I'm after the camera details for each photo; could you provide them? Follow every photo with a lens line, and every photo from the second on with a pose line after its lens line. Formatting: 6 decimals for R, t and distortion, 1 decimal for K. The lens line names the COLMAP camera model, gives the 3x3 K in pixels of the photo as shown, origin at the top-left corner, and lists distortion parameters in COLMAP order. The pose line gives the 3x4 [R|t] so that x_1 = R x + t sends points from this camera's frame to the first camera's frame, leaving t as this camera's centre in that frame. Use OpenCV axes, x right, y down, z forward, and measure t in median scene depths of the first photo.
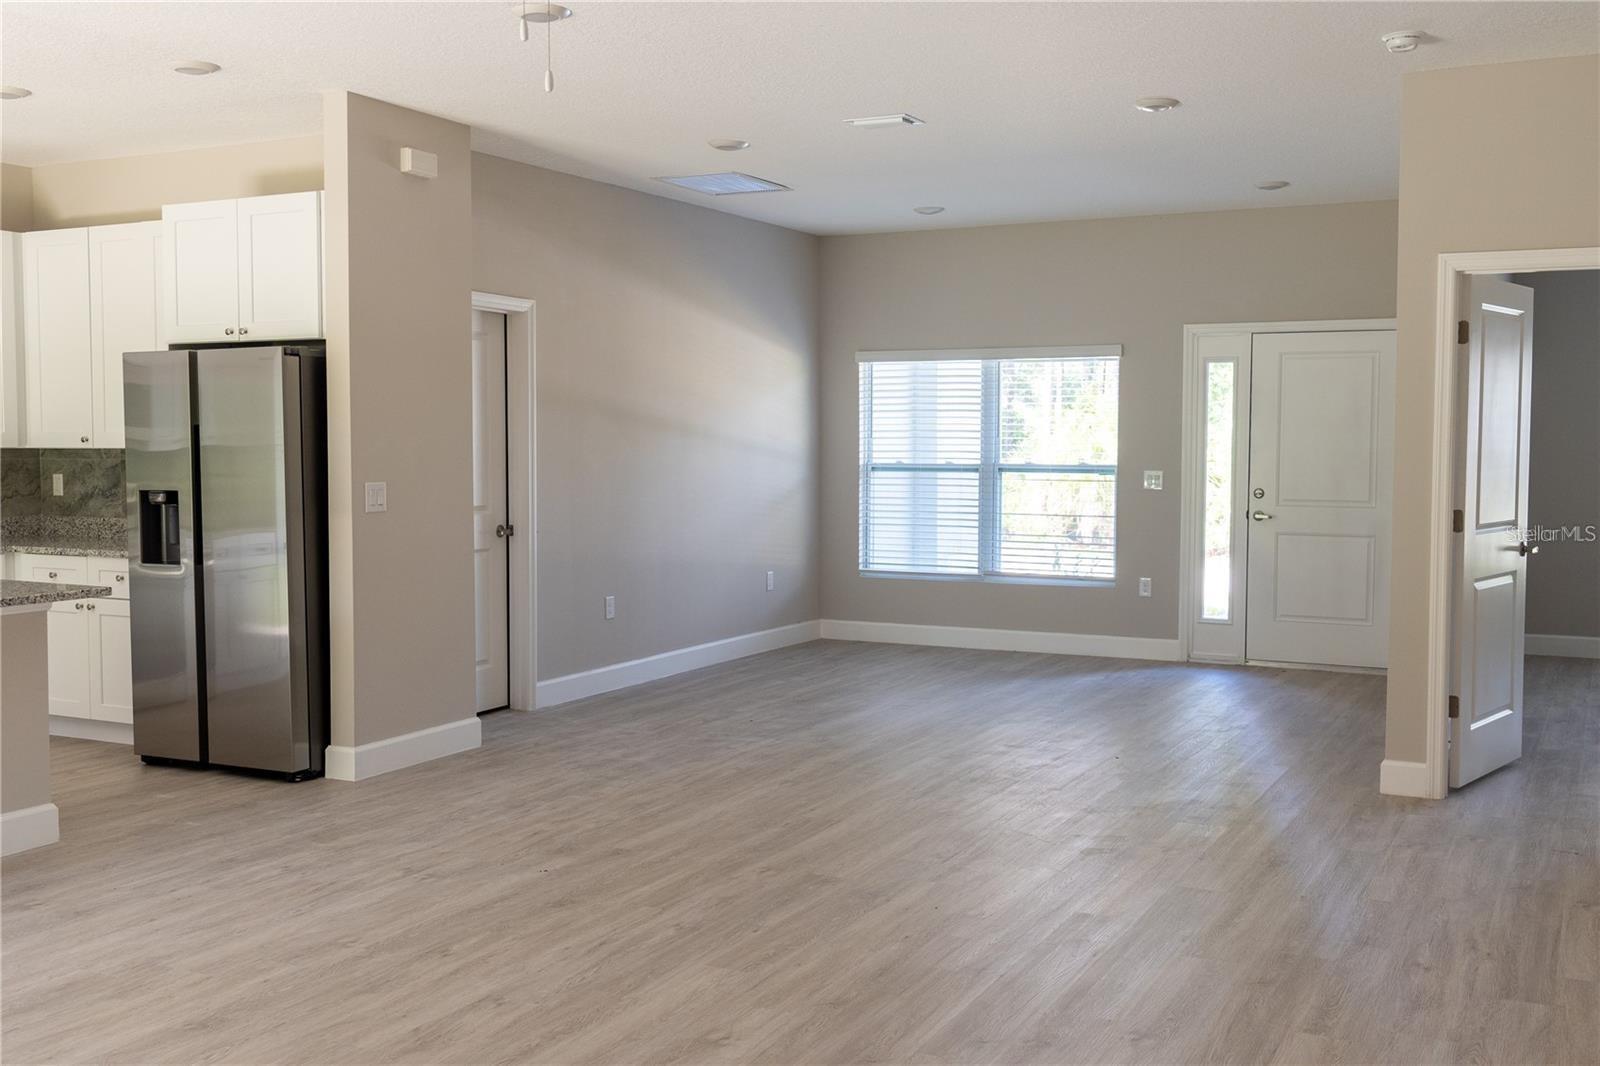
lens RADIAL K [[1569.8, 0, 800.0], [0, 1569.8, 533.0], [0, 0, 1]] dist [0.005544, 0.002306]
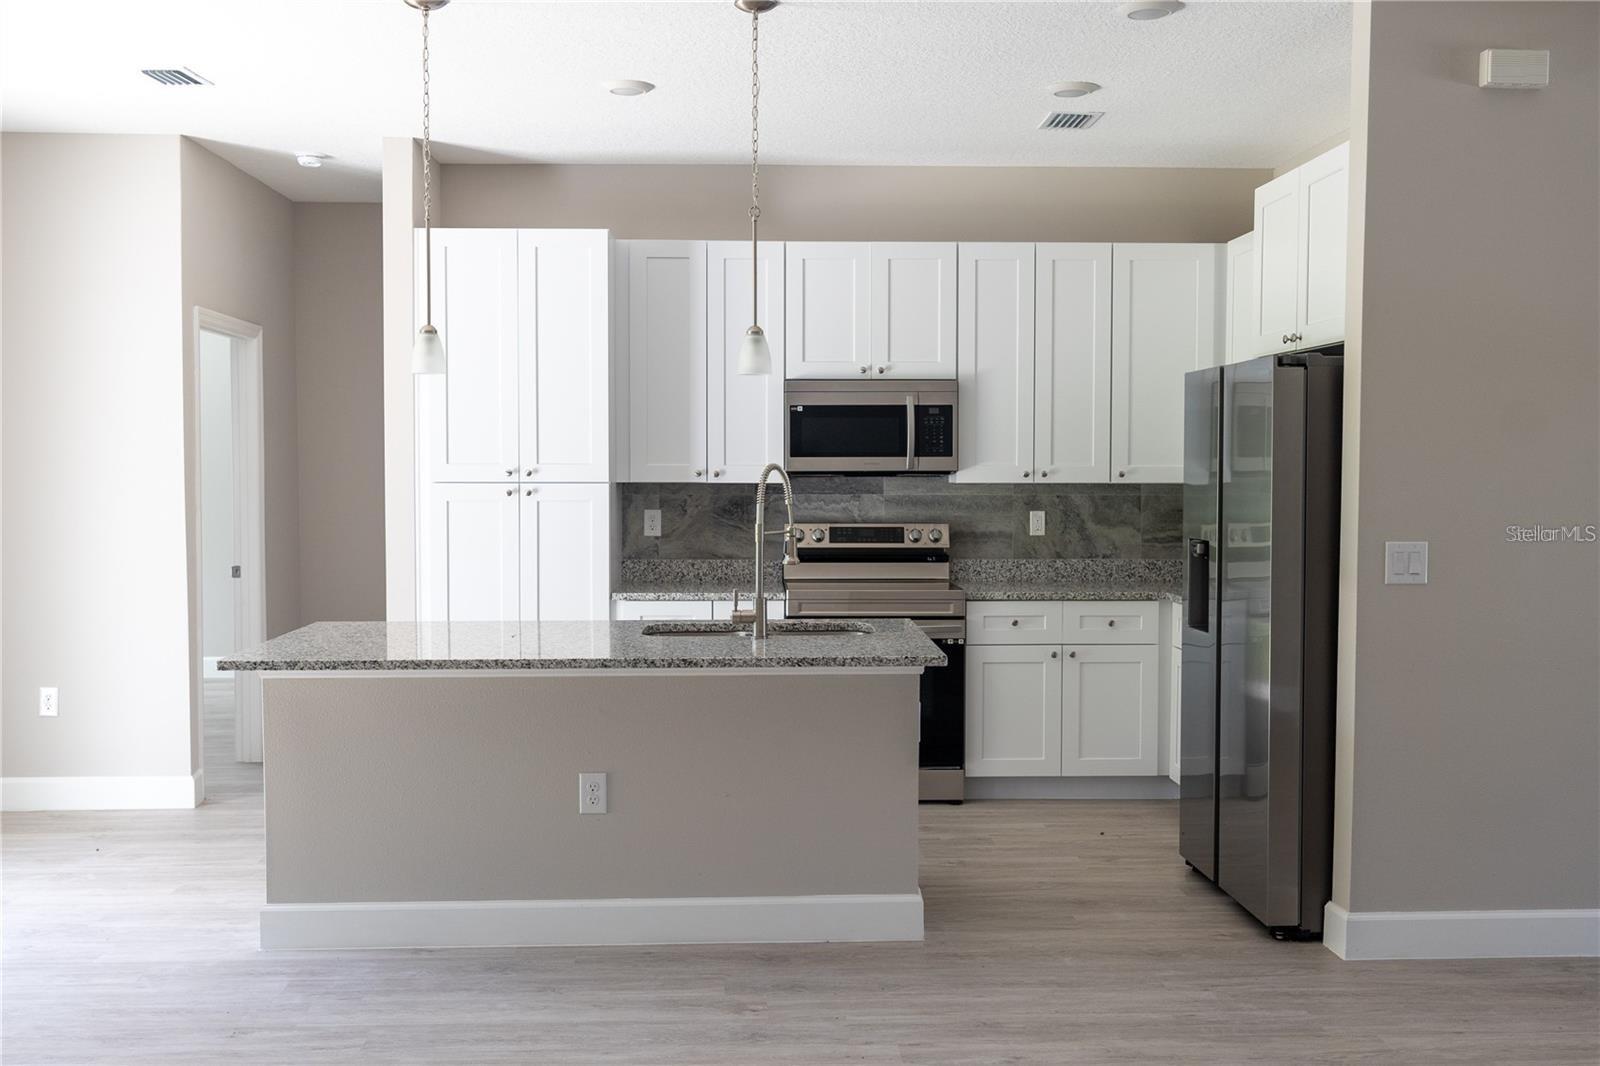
lens RADIAL K [[1569.8, 0, 800.0], [0, 1569.8, 533.0], [0, 0, 1]] dist [0.005544, 0.002306]
pose [[0.491950, 0.037131, -0.869832, 0.259821], [-0.052459, 0.998539, 0.012956, -0.039377], [0.869042, 0.039257, 0.493179, 0.537471]]
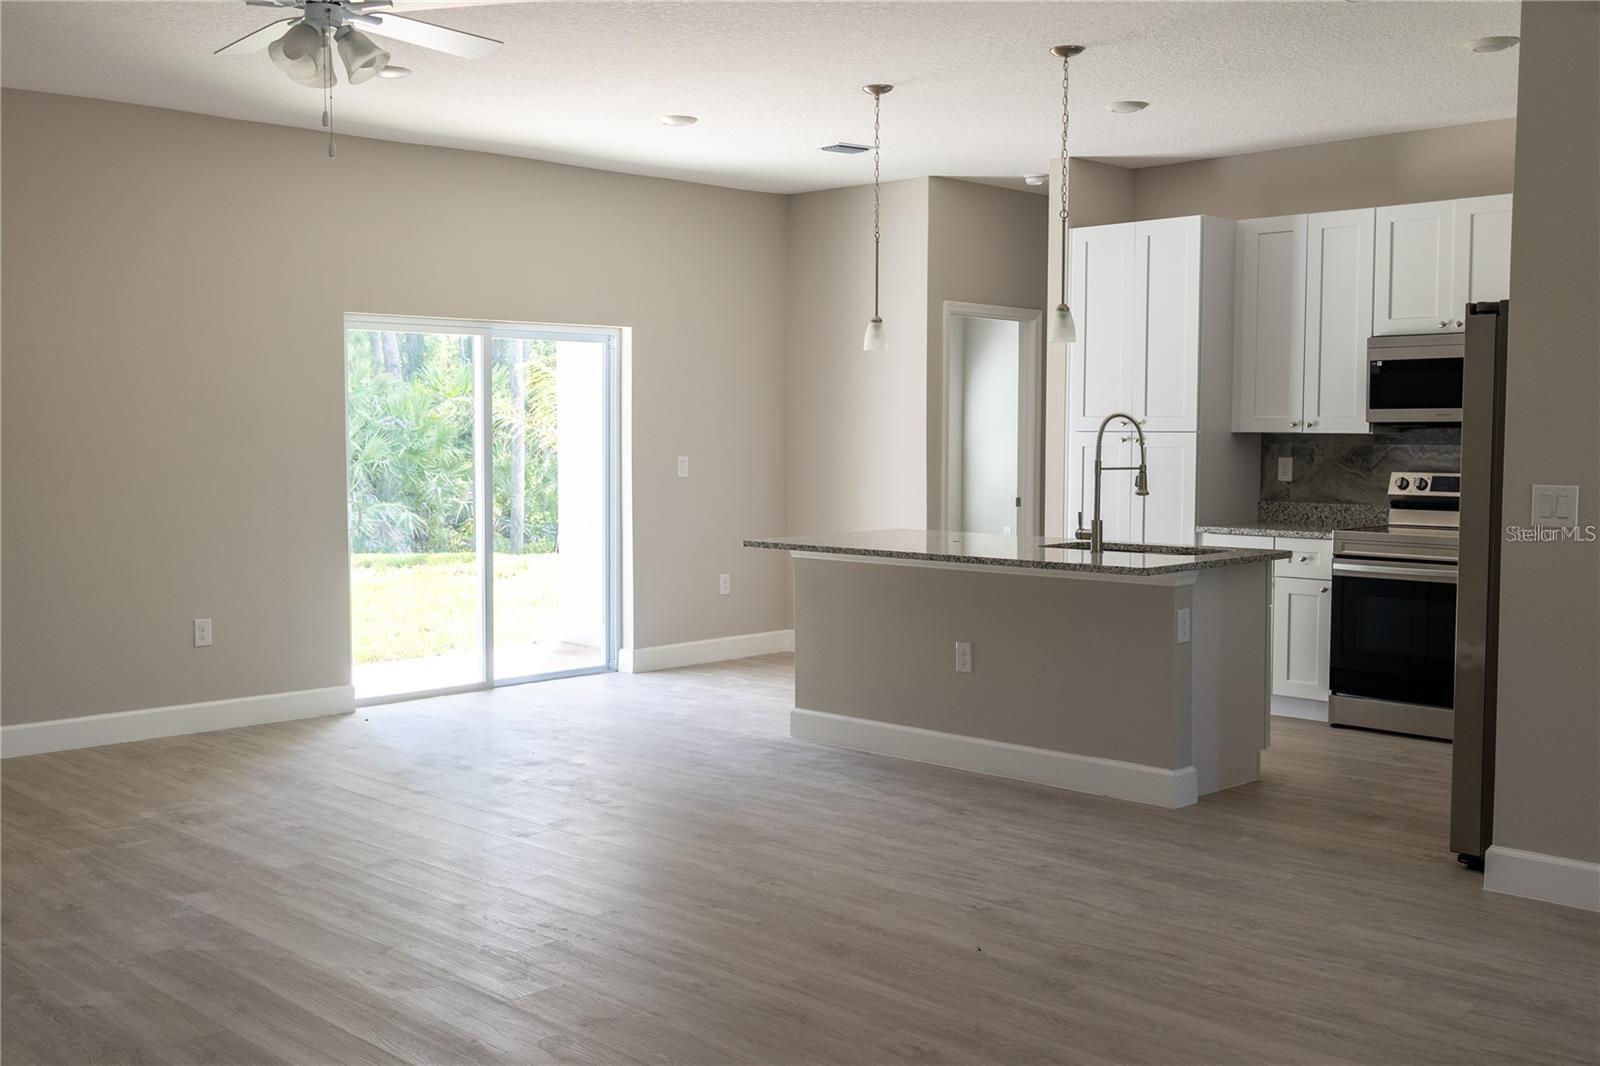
lens RADIAL K [[1569.8, 0, 800.0], [0, 1569.8, 533.0], [0, 0, 1]] dist [0.005544, 0.002306]
pose [[-0.286952, 0.063874, -0.955813, 0.630143], [-0.059270, 0.994679, 0.084265, -0.064244], [0.956110, 0.080831, -0.281640, 1.116479]]
